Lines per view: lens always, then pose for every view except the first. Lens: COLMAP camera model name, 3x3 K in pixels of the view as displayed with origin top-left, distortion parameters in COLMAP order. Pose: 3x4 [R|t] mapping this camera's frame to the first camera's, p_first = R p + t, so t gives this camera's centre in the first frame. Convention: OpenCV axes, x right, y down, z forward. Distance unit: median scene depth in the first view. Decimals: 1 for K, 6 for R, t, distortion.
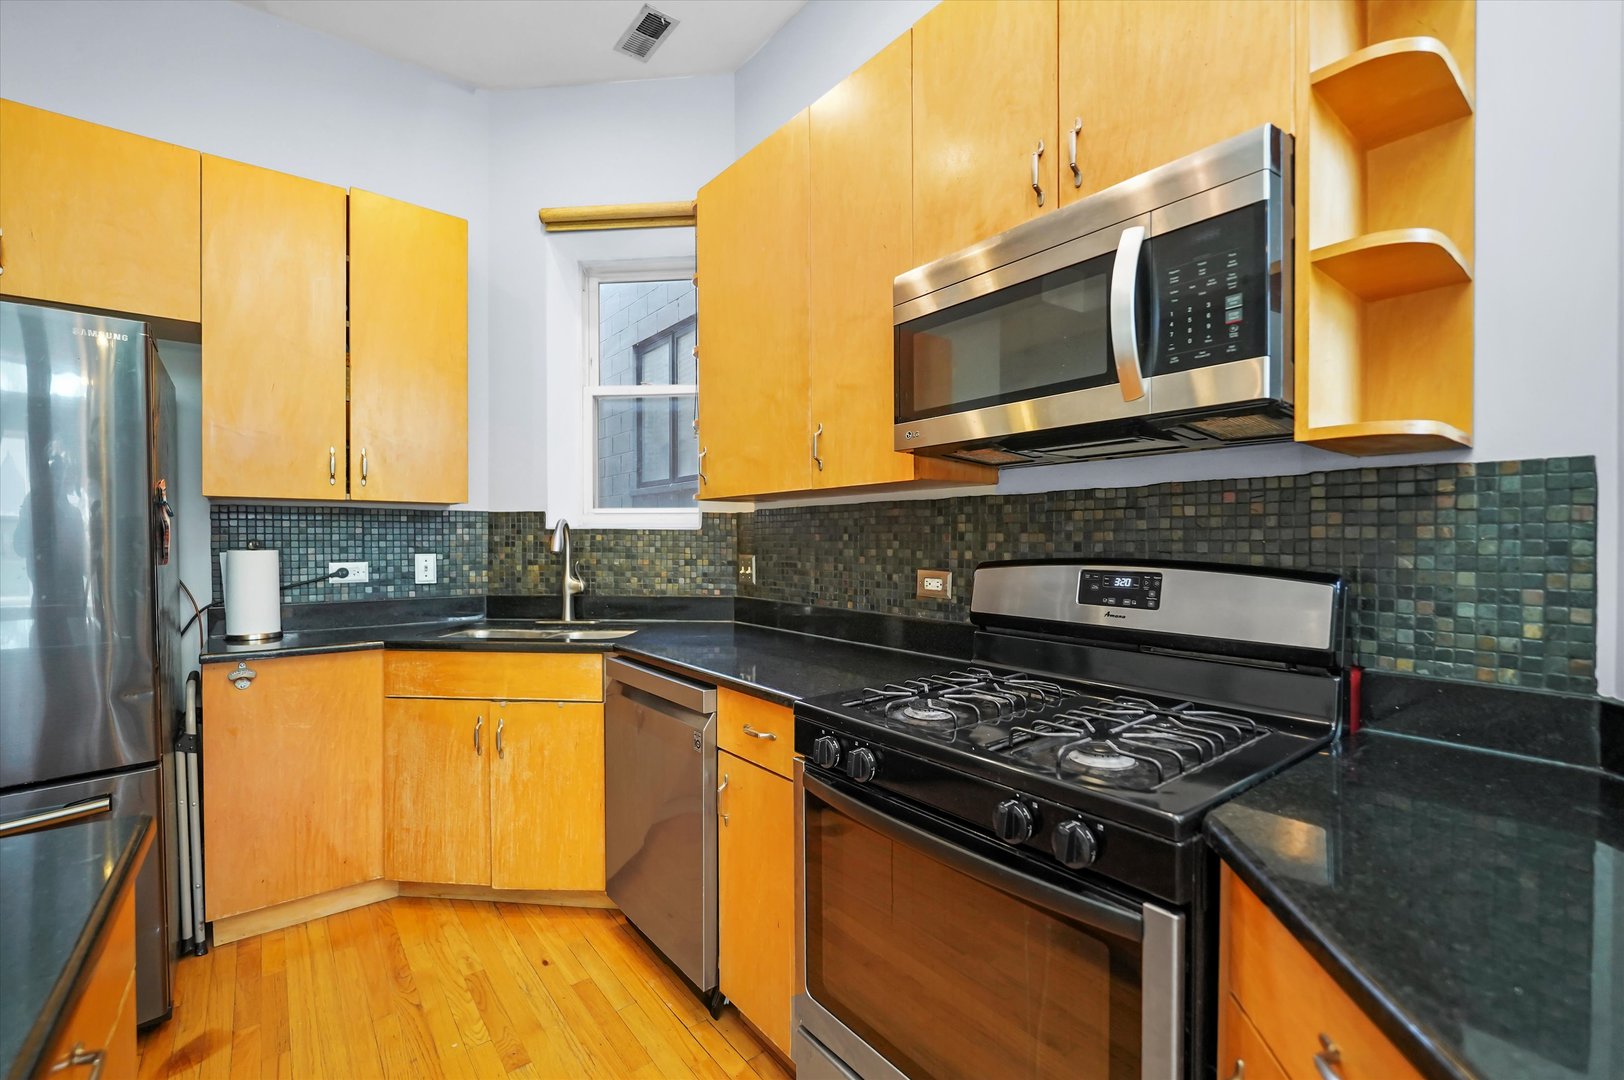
lens RADIAL K [[679.3, 0, 803.1], [0, 679.3, 544.3], [0, 0, 1]] dist [-0.022123, 0.001651]
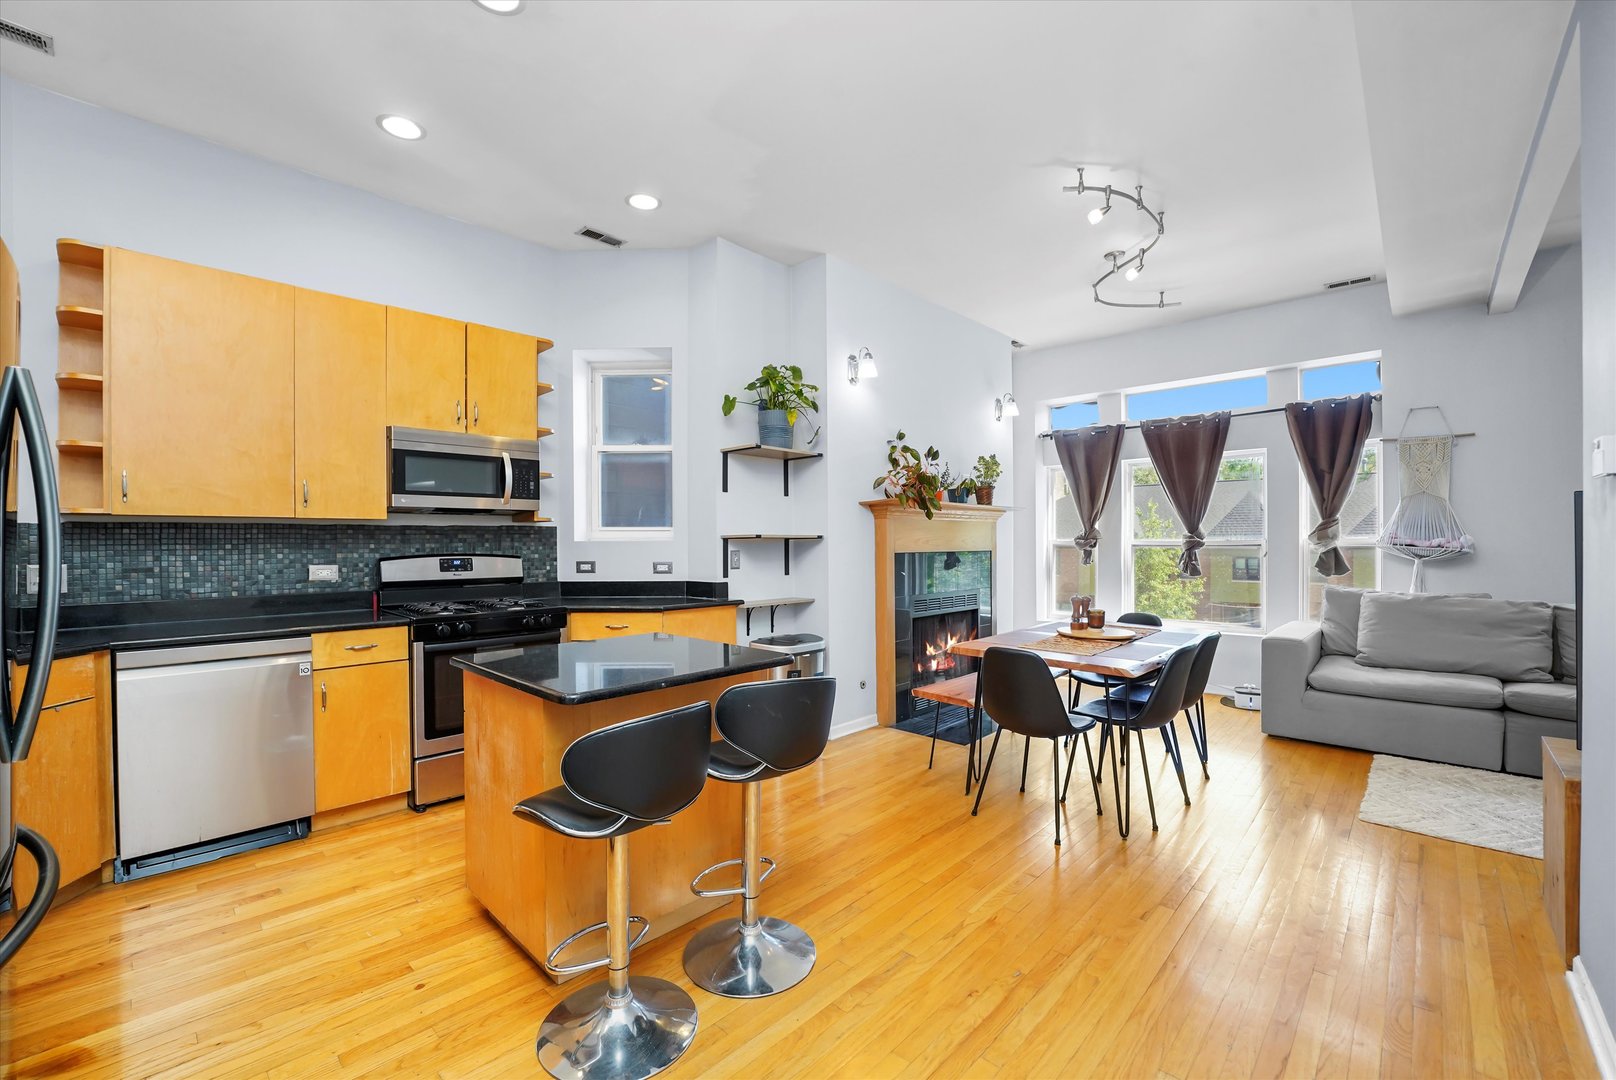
lens RADIAL K [[676.0, 0, 810.0], [0, 676.0, 550.3], [0, 0, 1]] dist [-0.022123, 0.001651]
pose [[-0.157261, -0.008681, 0.987519, -1.474650], [0.013373, 0.999851, 0.010919, -0.001376], [-0.987467, 0.014923, -0.157121, 0.018730]]
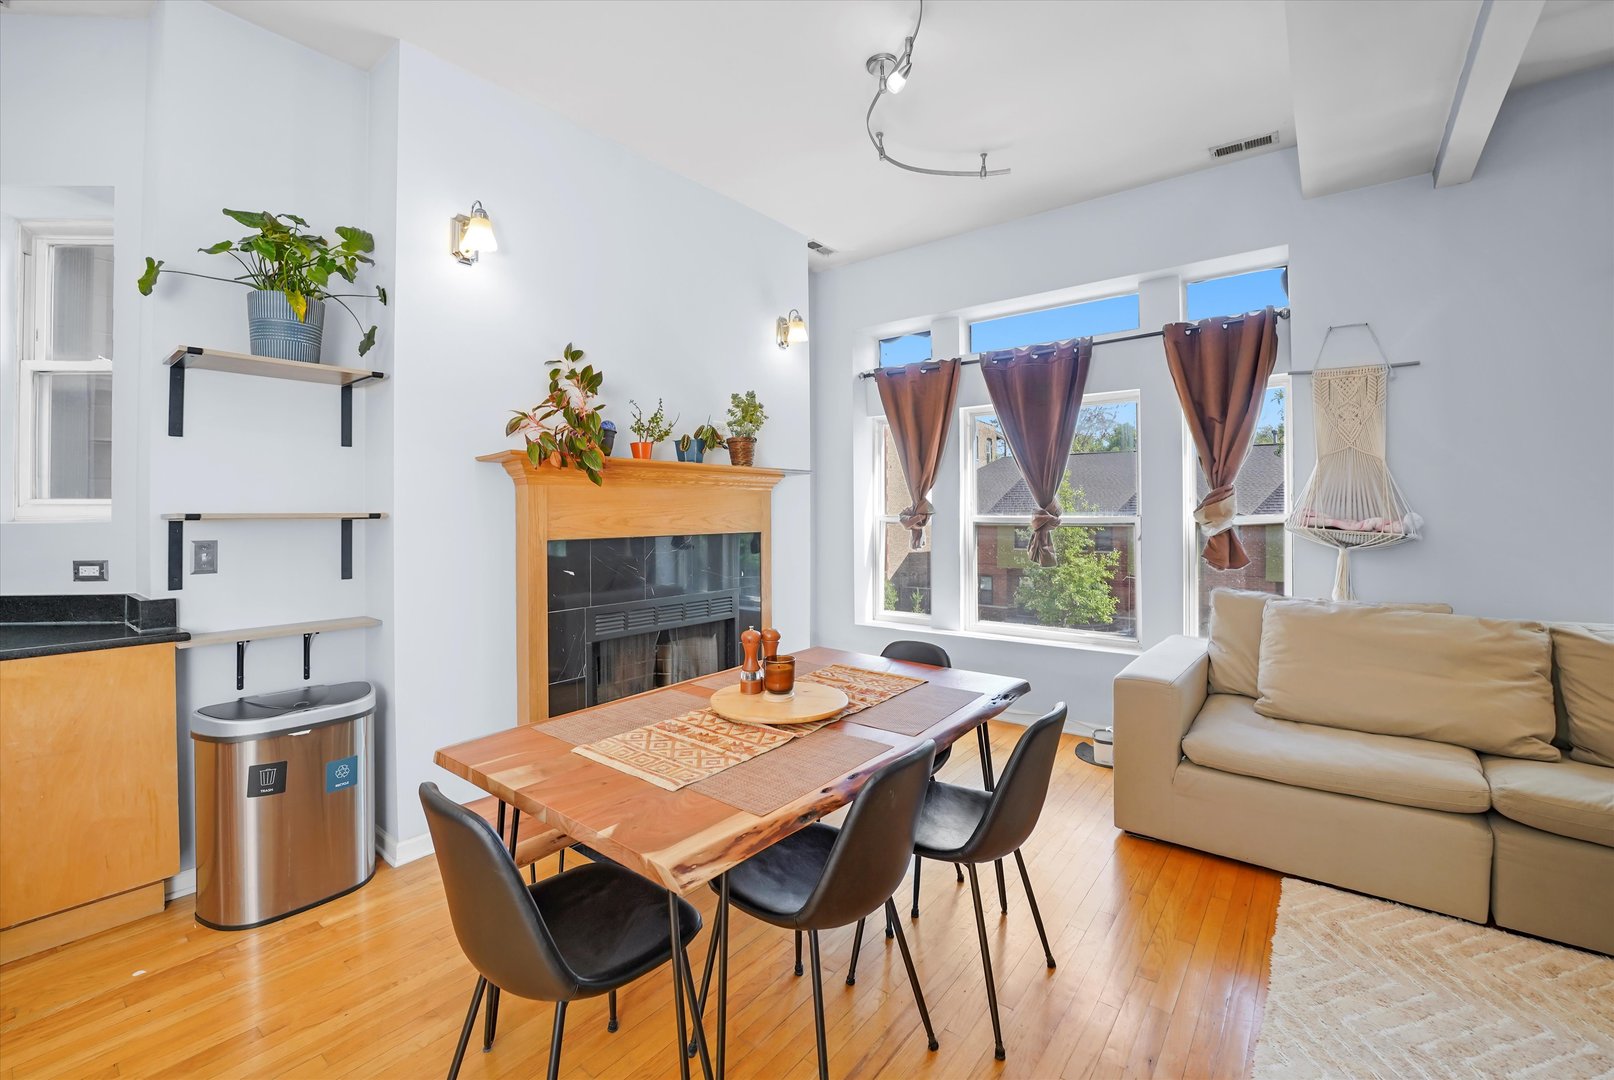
lens RADIAL K [[675.1, 0, 817.8], [0, 675.1, 508.5], [0, 0, 1]] dist [-0.022123, 0.001651]
pose [[-0.246721, 0.005301, 0.969072, -0.837656], [0.012324, 0.999921, -0.002332, -0.018662], [-0.969008, 0.011367, -0.246767, -0.734990]]
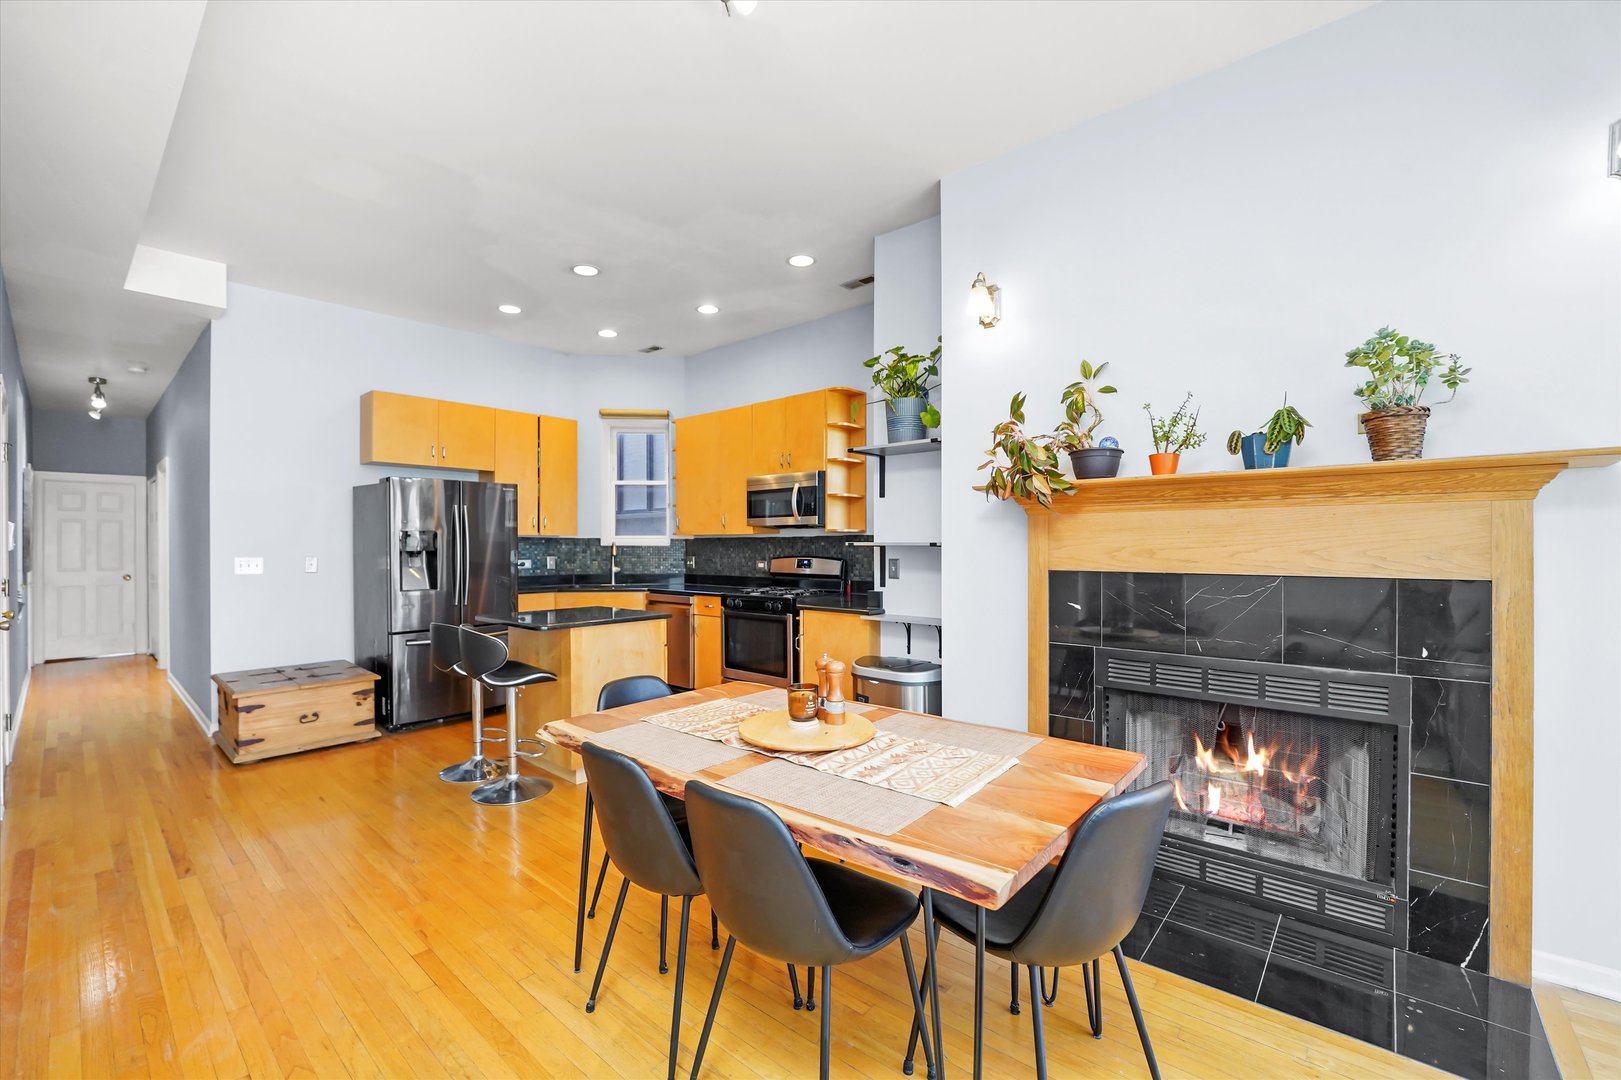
lens RADIAL K [[678.1, 0, 788.5], [0, 678.1, 552.0], [0, 0, 1]] dist [-0.022123, 0.001651]
pose [[0.985980, -0.003044, 0.166835, -0.167759], [0.002685, 0.999994, 0.002380, -0.005824], [-0.166841, -0.001899, 0.985982, -1.737209]]
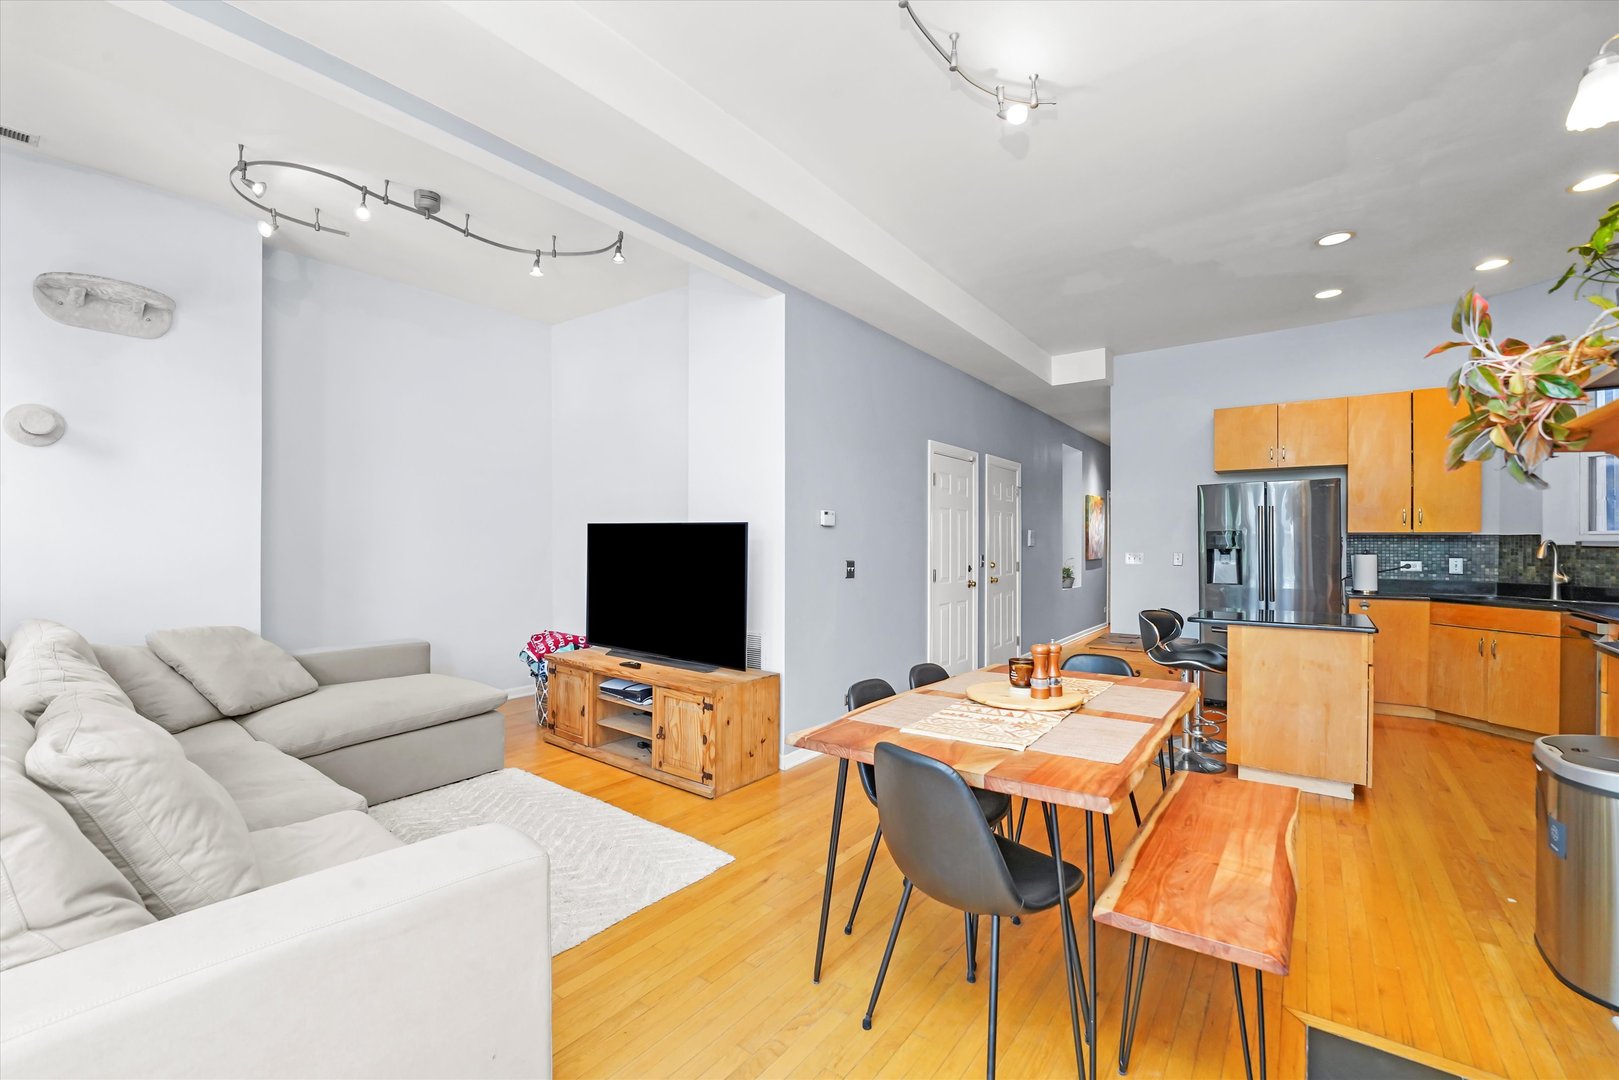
lens RADIAL K [[677.2, 0, 802.3], [0, 677.2, 545.8], [0, 0, 1]] dist [-0.022123, 0.001651]
pose [[0.254302, 0.003416, -0.967119, 0.922579], [-0.008948, 0.999959, 0.001179, -0.007193], [0.967083, 0.008354, 0.254322, -1.485336]]
